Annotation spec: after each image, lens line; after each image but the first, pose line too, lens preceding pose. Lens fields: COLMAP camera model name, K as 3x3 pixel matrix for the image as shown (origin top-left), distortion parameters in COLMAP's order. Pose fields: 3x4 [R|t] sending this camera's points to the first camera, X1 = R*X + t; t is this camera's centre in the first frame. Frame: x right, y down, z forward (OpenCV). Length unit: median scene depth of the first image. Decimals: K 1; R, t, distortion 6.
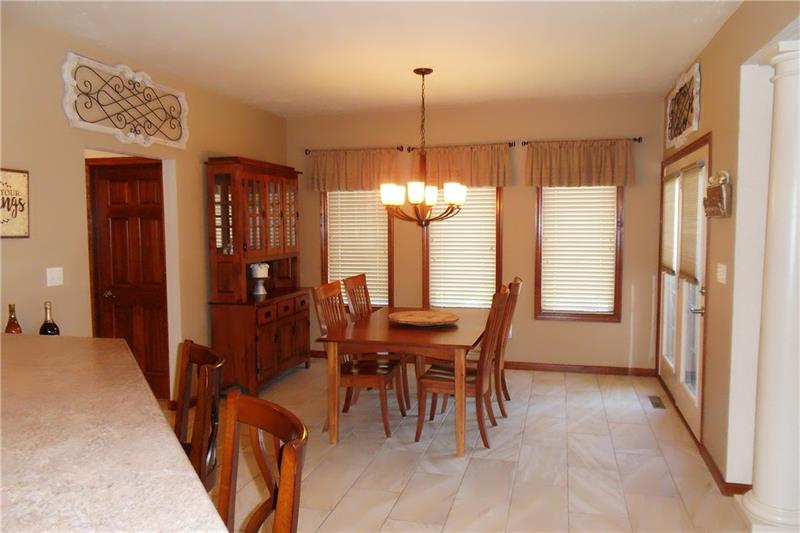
lens RADIAL K [[582.0, 0, 397.8], [0, 582.0, 265.5], [0, 0, 1]] dist [-0.019244, 0.012612]
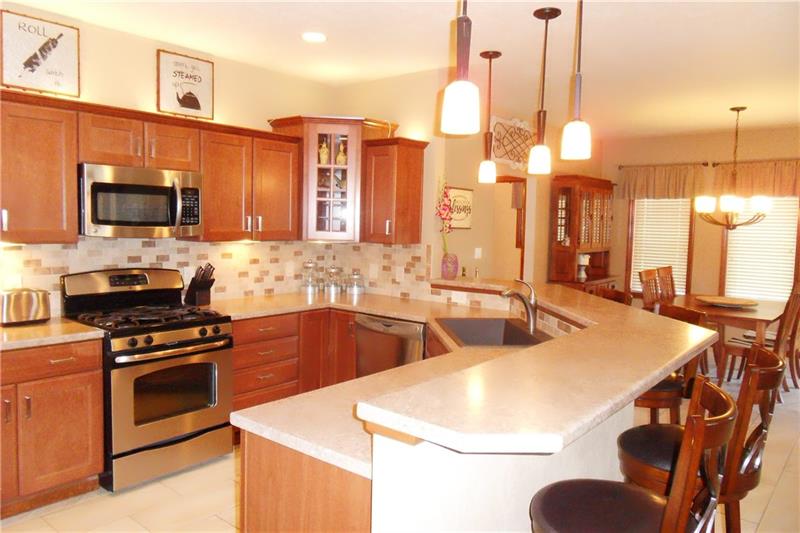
lens RADIAL K [[582.0, 0, 393.7], [0, 582.0, 262.9], [0, 0, 1]] dist [-0.019244, 0.012612]
pose [[0.906692, 0.052955, -0.418456, -0.084627], [-0.054316, 0.998486, 0.008668, 0.032291], [0.418281, 0.014870, 0.908196, -0.428710]]
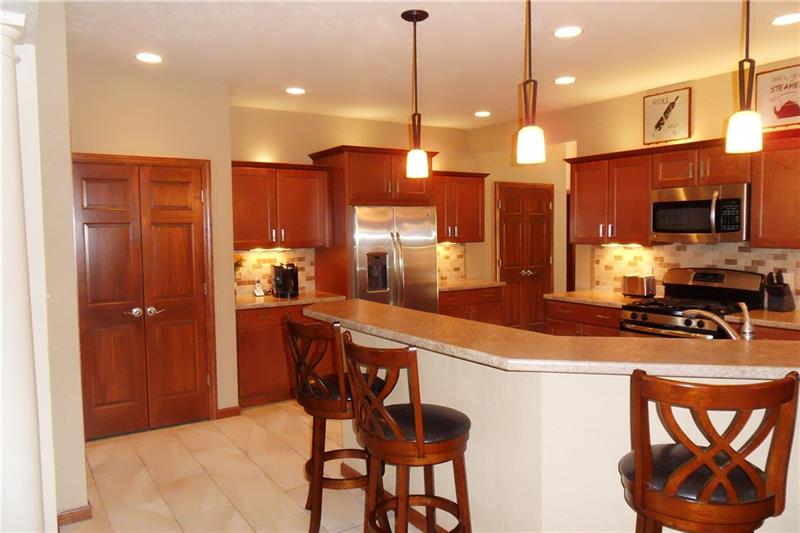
lens RADIAL K [[582.0, 0, 394.9], [0, 582.0, 265.8], [0, 0, 1]] dist [-0.019244, 0.012612]
pose [[-0.642185, 0.057630, -0.764380, 0.315122], [-0.040281, 0.993255, 0.108727, -0.019198], [0.765490, 0.100613, -0.635533, 0.318011]]
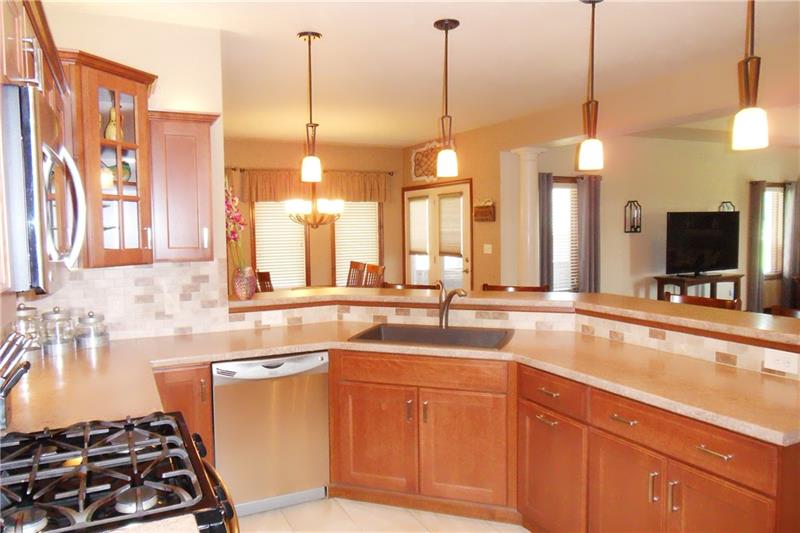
lens RADIAL K [[582.0, 0, 397.6], [0, 582.0, 264.8], [0, 0, 1]] dist [-0.019244, 0.012612]
pose [[0.744366, -0.050808, 0.665836, -0.757160], [0.059816, 0.998166, 0.009297, 0.022461], [-0.665088, 0.032907, 0.746040, -0.227552]]
